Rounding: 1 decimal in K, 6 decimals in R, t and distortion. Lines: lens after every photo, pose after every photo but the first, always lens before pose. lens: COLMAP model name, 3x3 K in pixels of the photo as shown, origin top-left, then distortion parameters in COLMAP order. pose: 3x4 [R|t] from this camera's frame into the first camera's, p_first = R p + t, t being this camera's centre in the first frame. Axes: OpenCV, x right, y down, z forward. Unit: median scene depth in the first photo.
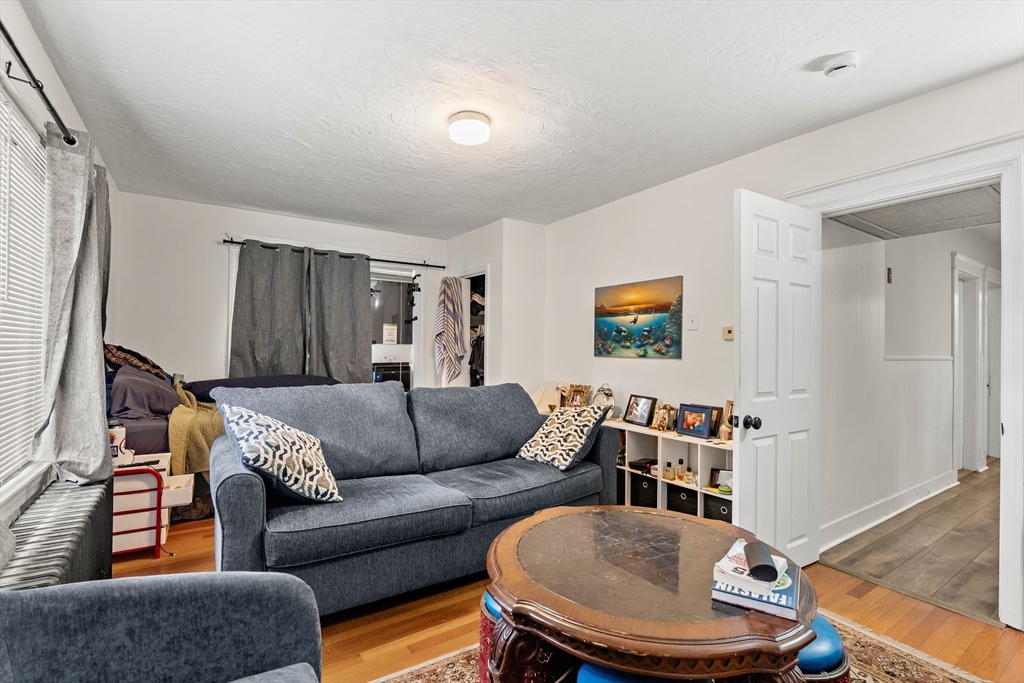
lens RADIAL K [[471.8, 0, 515.7], [0, 471.8, 346.7], [0, 0, 1]] dist [-0.000554, -0.000036]
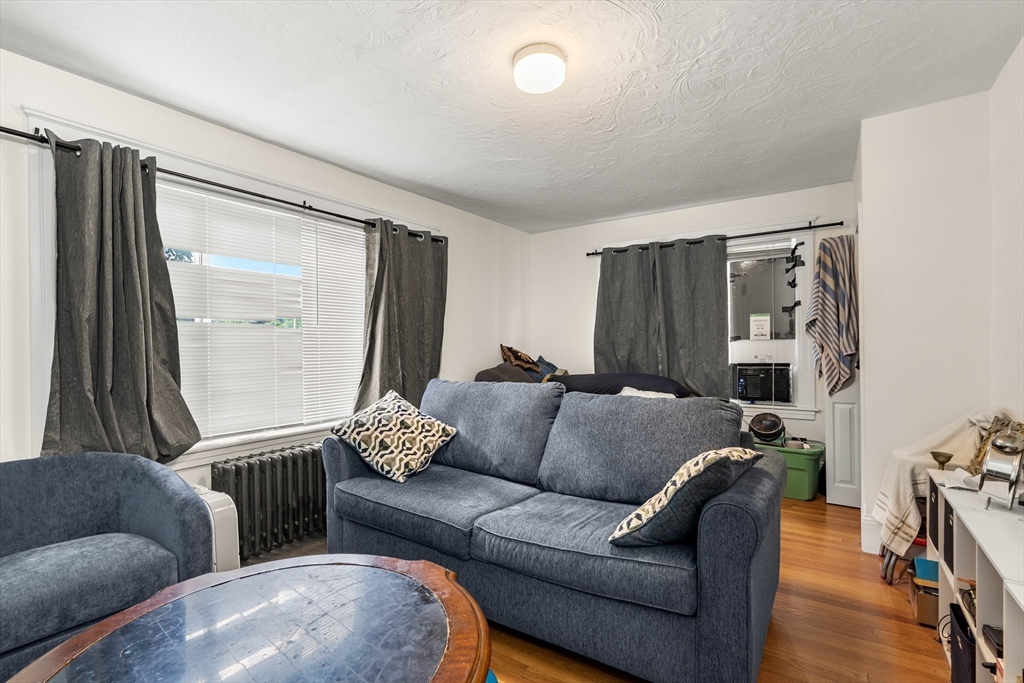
lens RADIAL K [[471.8, 0, 515.7], [0, 471.8, 346.7], [0, 0, 1]] dist [-0.000554, -0.000036]
pose [[0.376912, -0.013807, -0.926146, 0.358096], [0.016389, 0.999832, -0.008236, 0.007078], [0.926104, -0.012074, 0.377075, 0.379855]]
